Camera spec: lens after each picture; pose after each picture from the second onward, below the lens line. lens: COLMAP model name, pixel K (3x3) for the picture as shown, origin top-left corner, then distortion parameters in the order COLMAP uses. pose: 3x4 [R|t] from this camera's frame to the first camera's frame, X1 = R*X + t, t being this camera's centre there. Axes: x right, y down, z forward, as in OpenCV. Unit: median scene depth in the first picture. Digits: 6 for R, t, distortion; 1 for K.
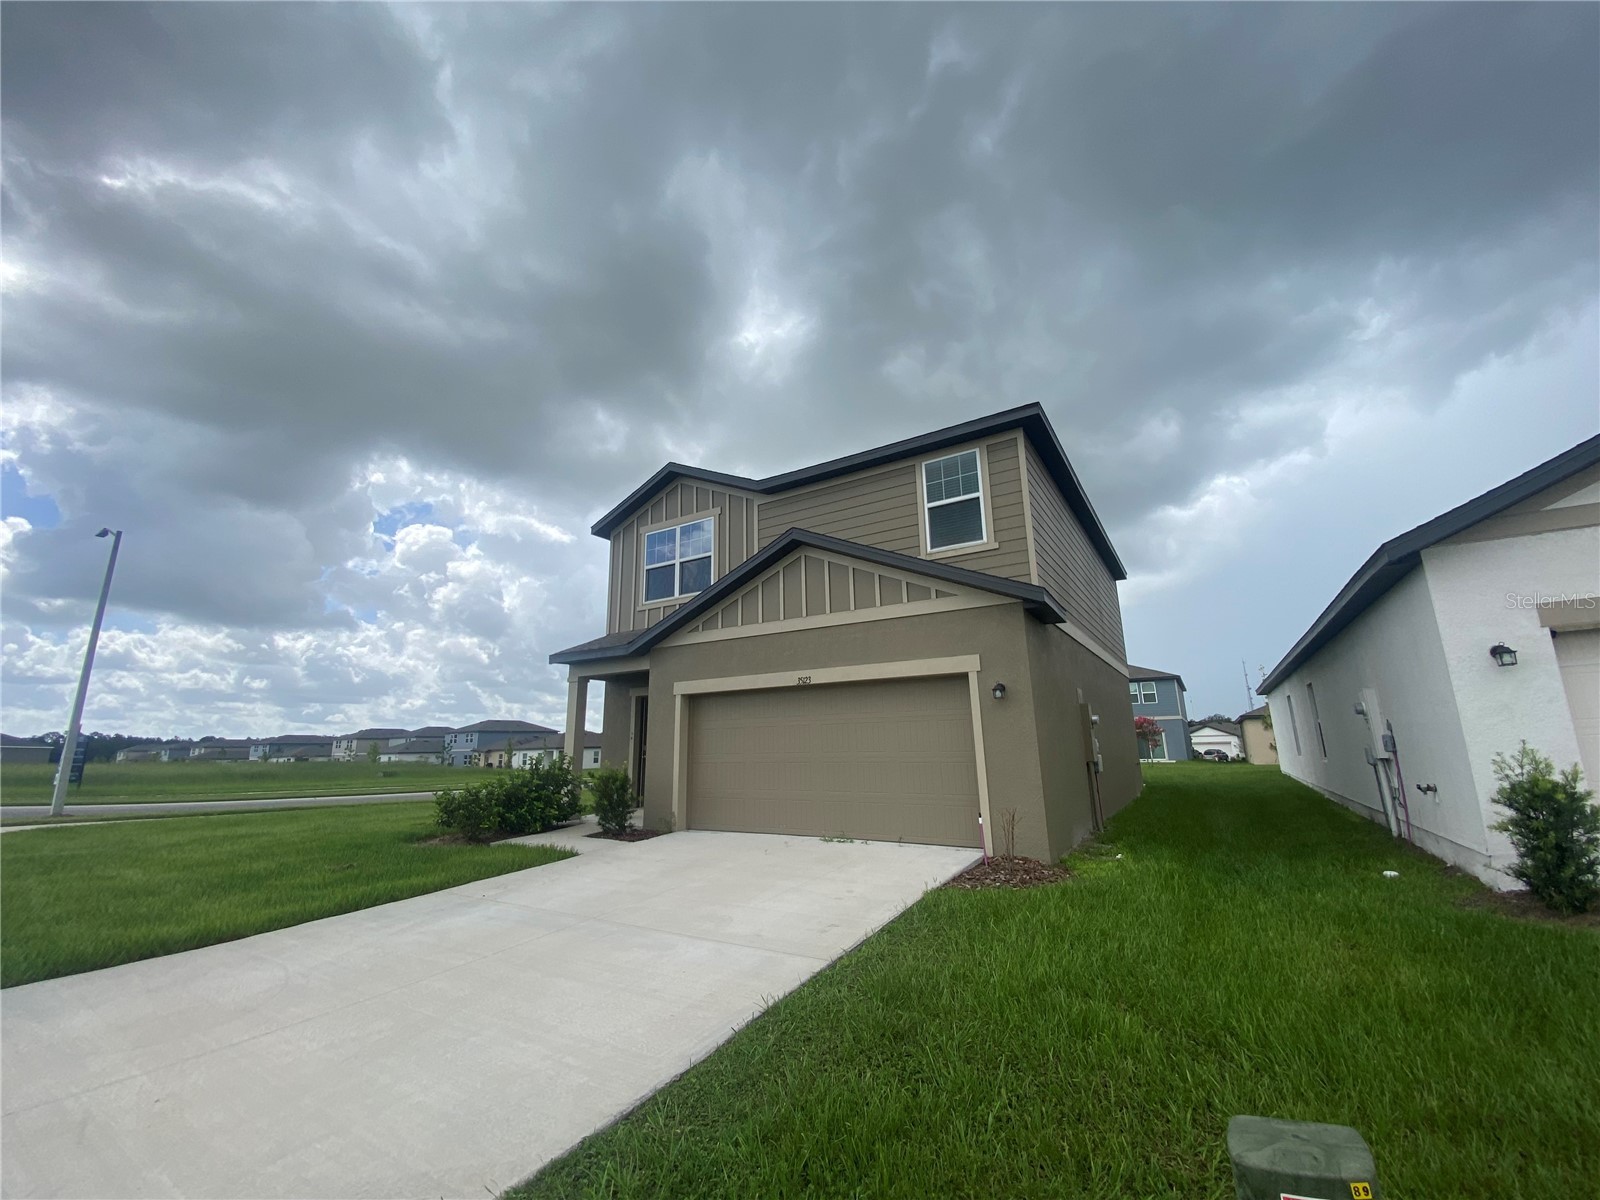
lens RADIAL K [[652.3, 0, 796.7], [0, 652.3, 597.2], [0, 0, 1]] dist [0.053914, -0.040803]
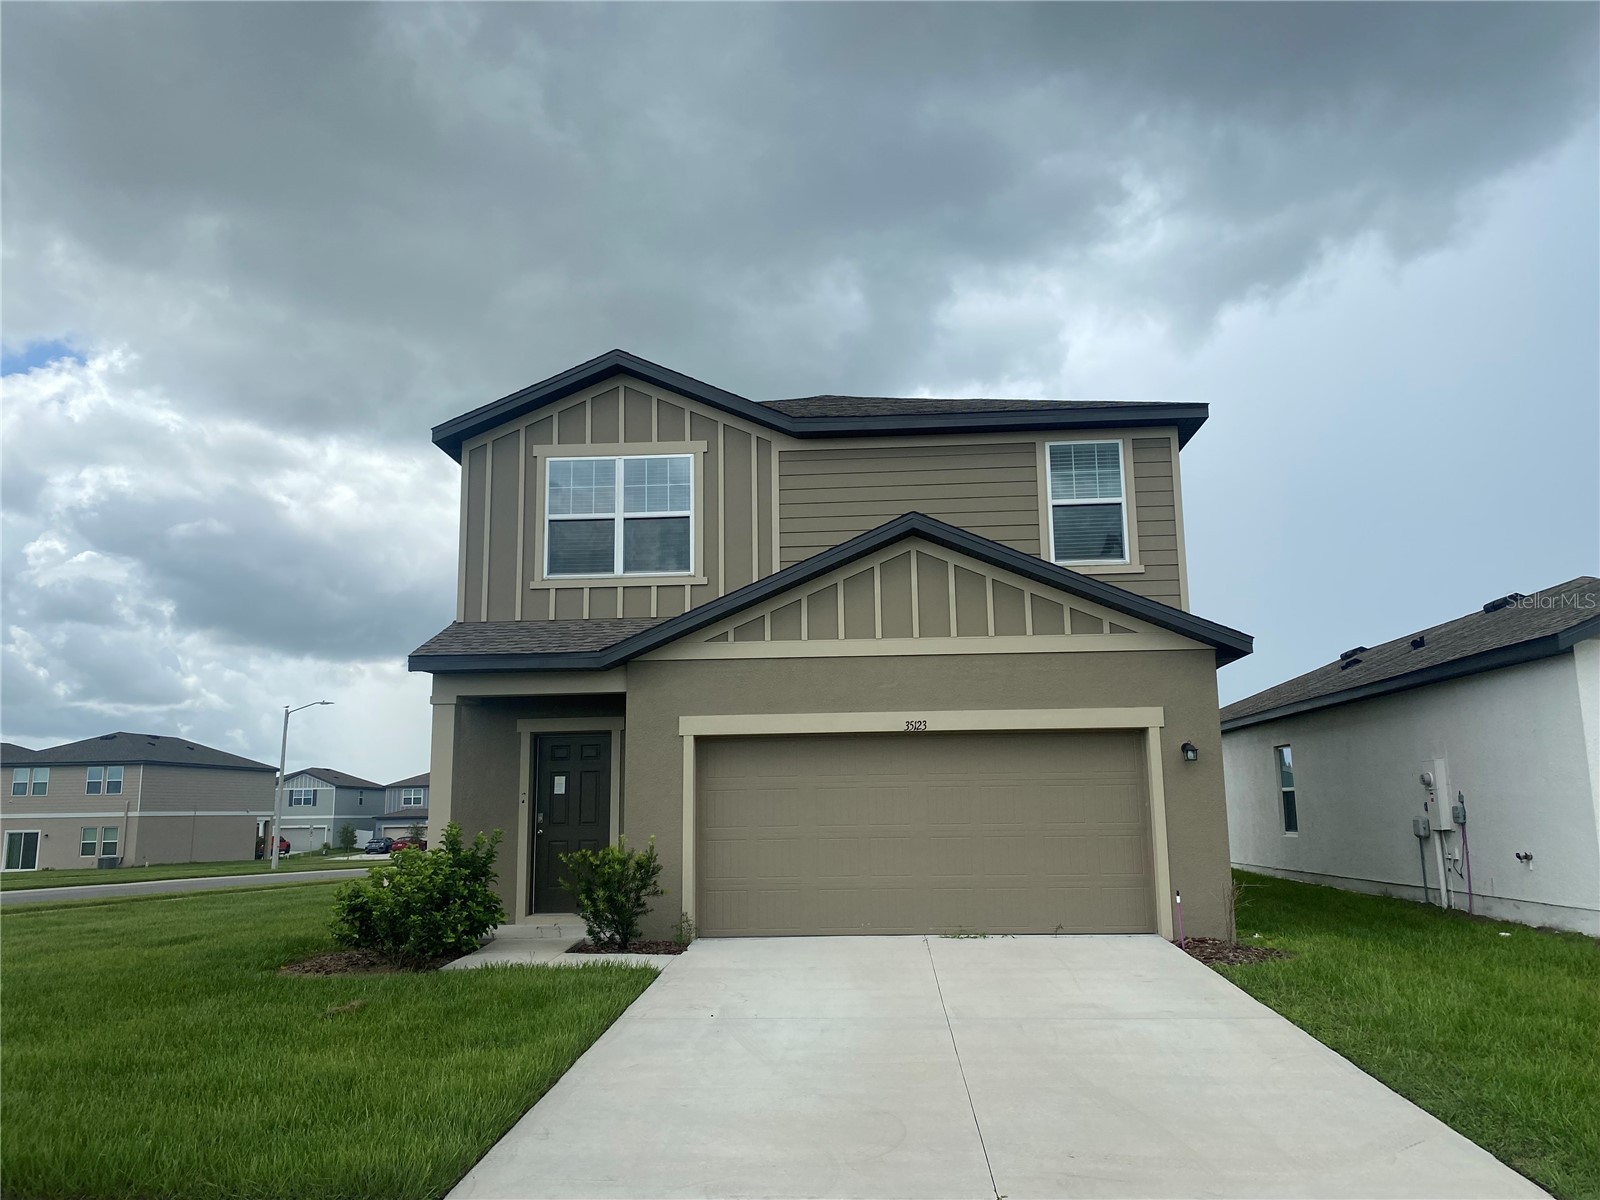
lens RADIAL K [[1260.4, 0, 800.0], [0, 1260.4, 600.0], [0, 0, 1]] dist [0.009544, -0.001051]
pose [[0.876718, 0.089752, 0.472557, -0.745346], [-0.111315, 0.993626, 0.017803, -0.020893], [-0.467947, -0.068211, 0.881120, -0.158234]]
